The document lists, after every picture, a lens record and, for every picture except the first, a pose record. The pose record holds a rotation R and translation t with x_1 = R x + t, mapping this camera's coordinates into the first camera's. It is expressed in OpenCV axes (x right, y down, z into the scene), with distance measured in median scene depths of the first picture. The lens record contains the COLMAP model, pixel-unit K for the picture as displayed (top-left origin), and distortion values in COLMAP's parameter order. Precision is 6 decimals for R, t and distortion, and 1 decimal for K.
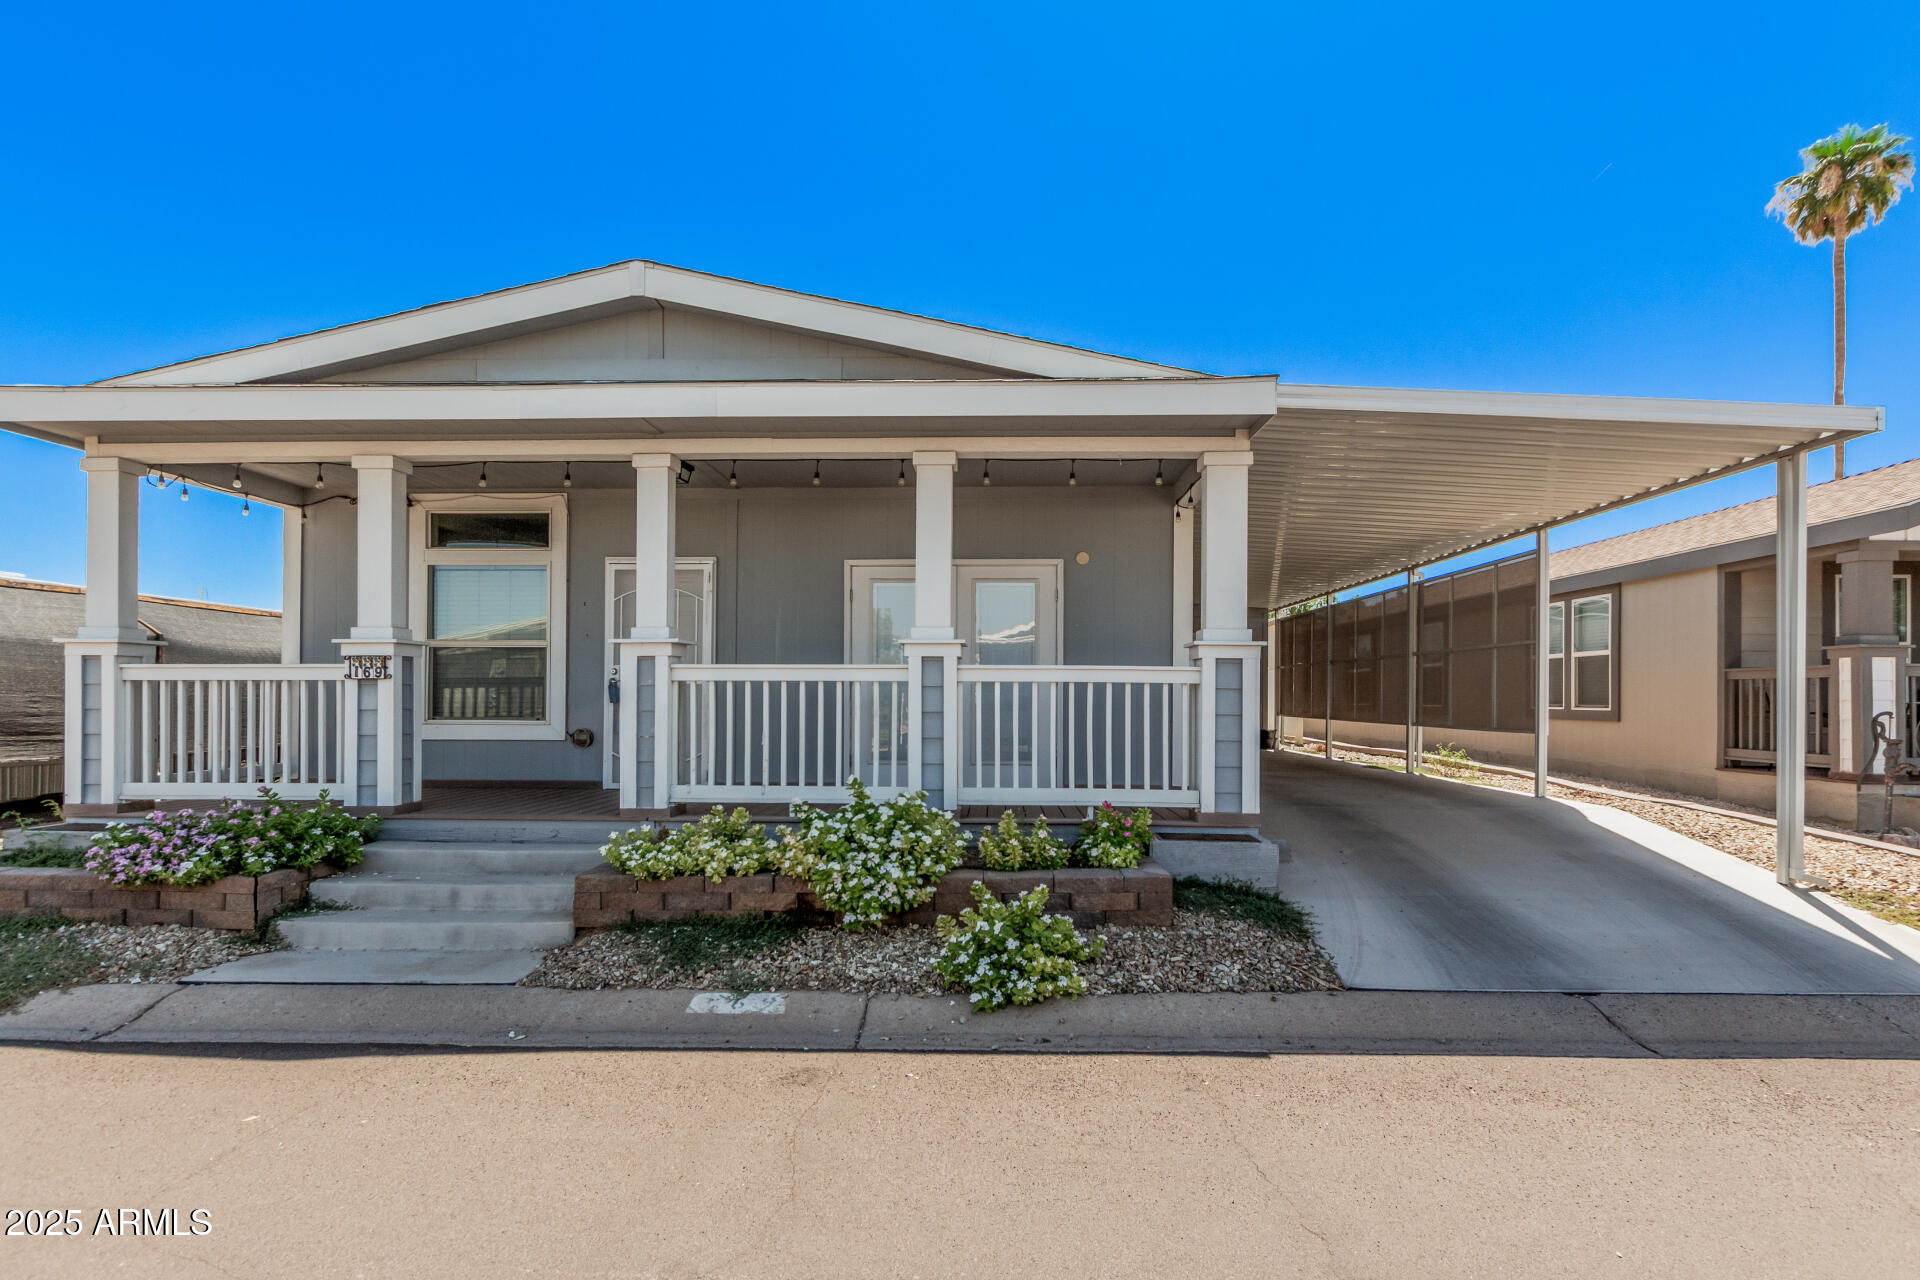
lens RADIAL K [[905.1, 0, 956.1], [0, 905.1, 706.4], [0, 0, 1]] dist [0.003263, 0.000550]
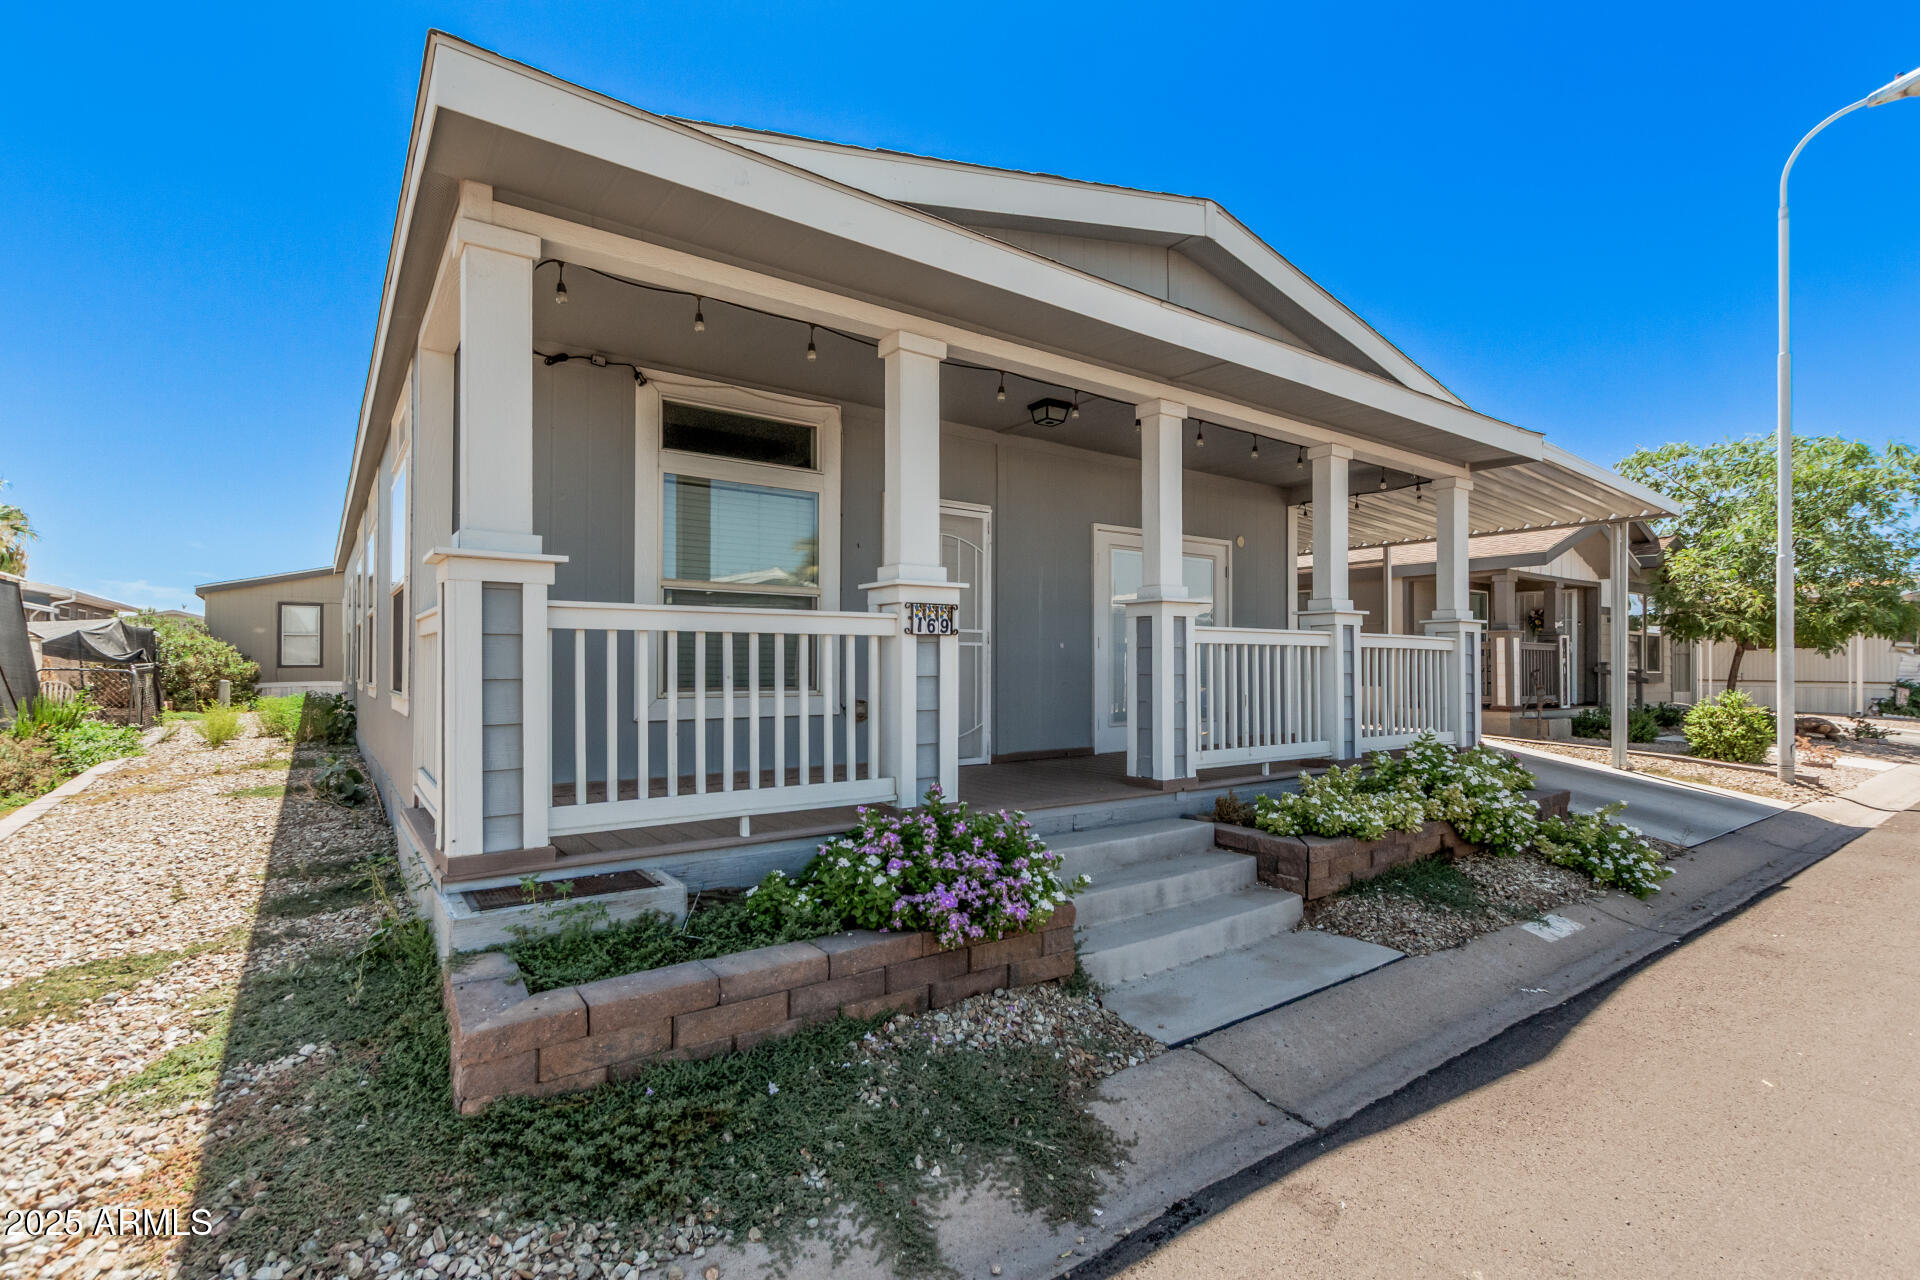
lens RADIAL K [[895.3, 0, 959.6], [0, 895.3, 665.2], [0, 0, 1]] dist [0.003729, 0.000584]
pose [[0.785008, -0.002079, 0.619482, -1.082328], [0.006176, 0.999971, -0.004471, -0.001714], [-0.619455, 0.007335, 0.784998, 0.403612]]
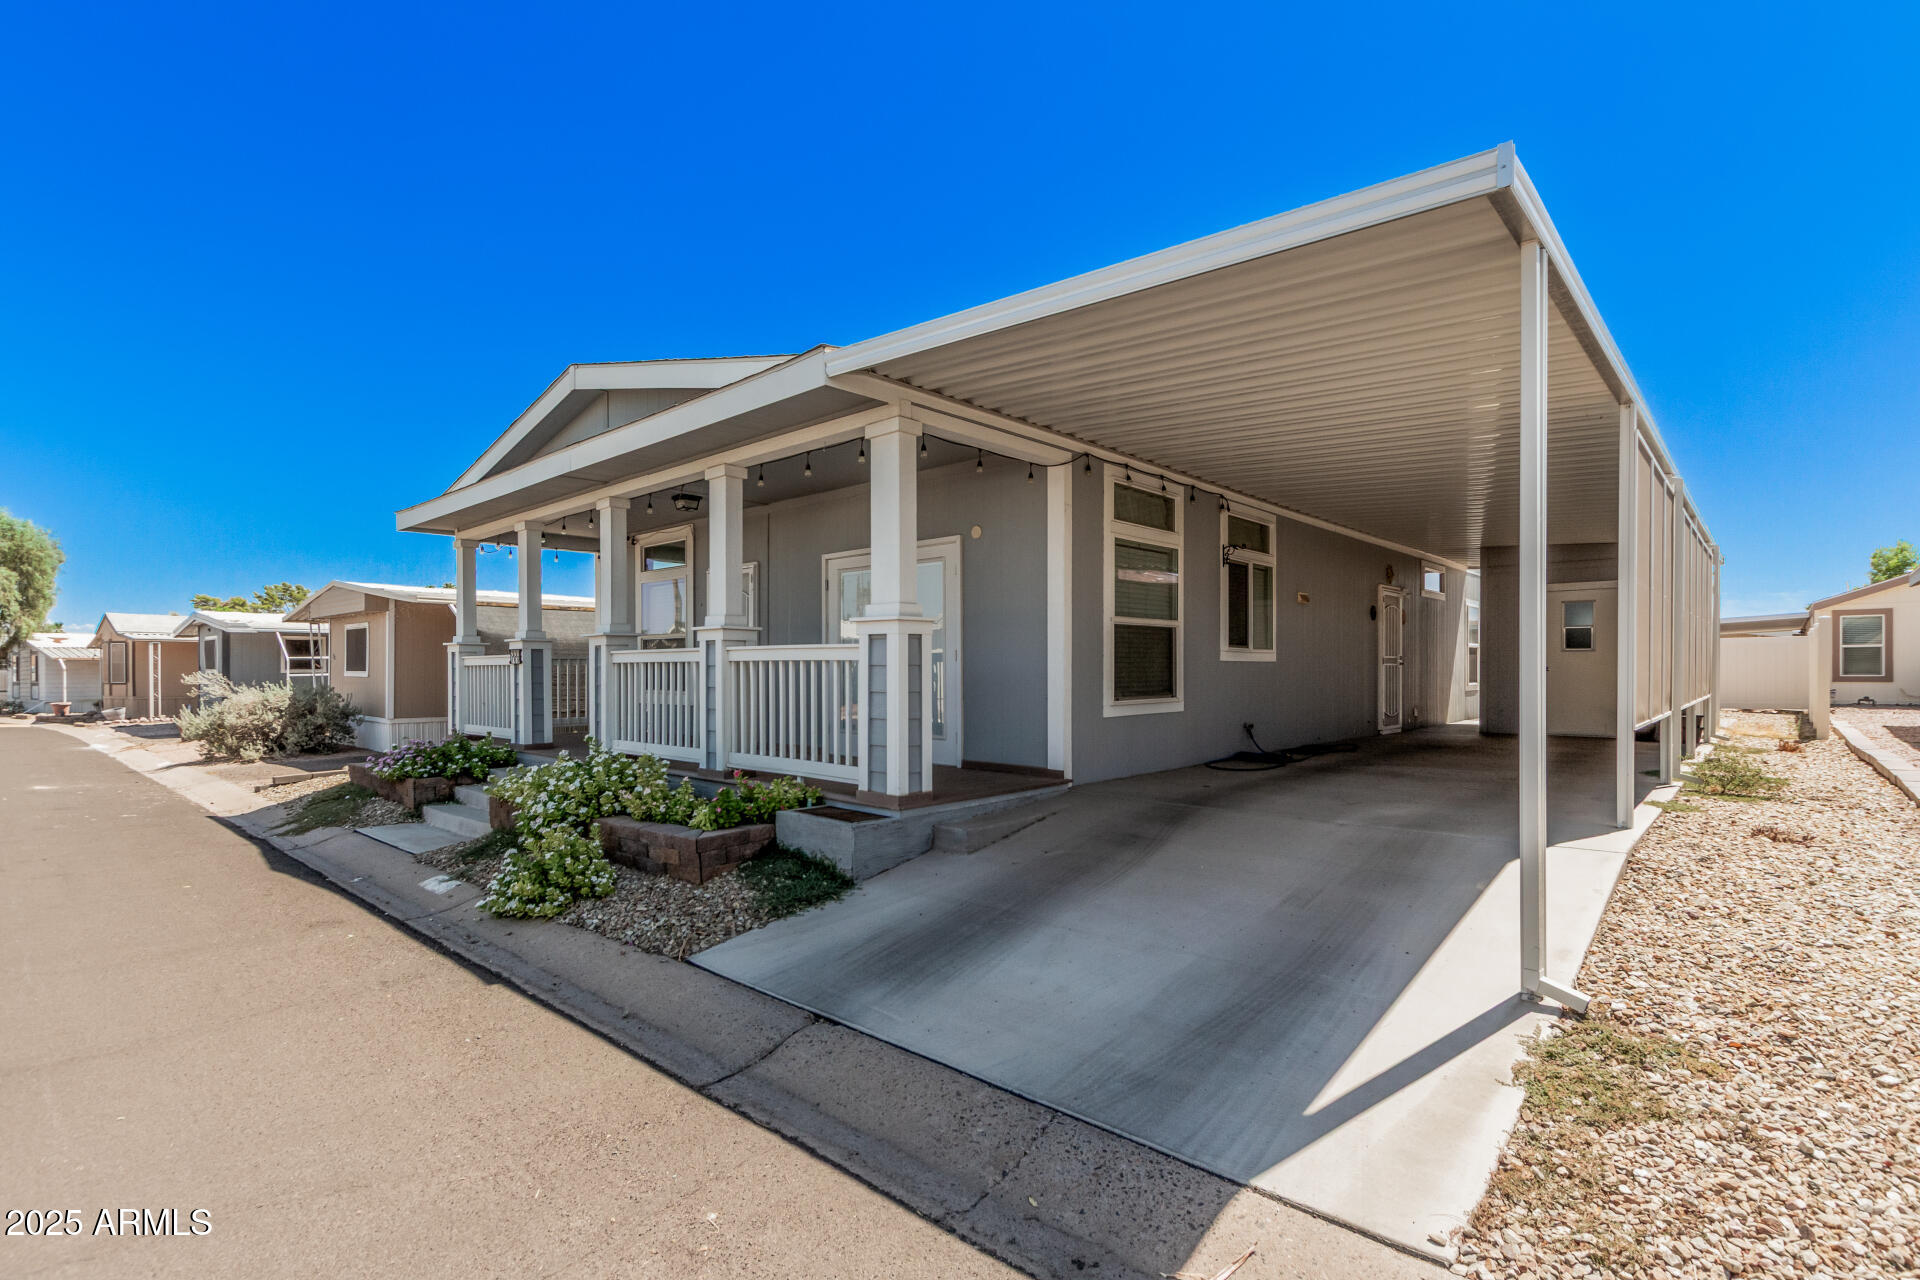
lens RADIAL K [[895.3, 0, 959.6], [0, 895.3, 665.2], [0, 0, 1]] dist [0.003729, 0.000584]
pose [[0.762421, -0.008257, -0.647028, 0.956330], [-0.000373, 0.999913, -0.013199, -0.006700], [0.647081, 0.010305, 0.762352, 0.305766]]
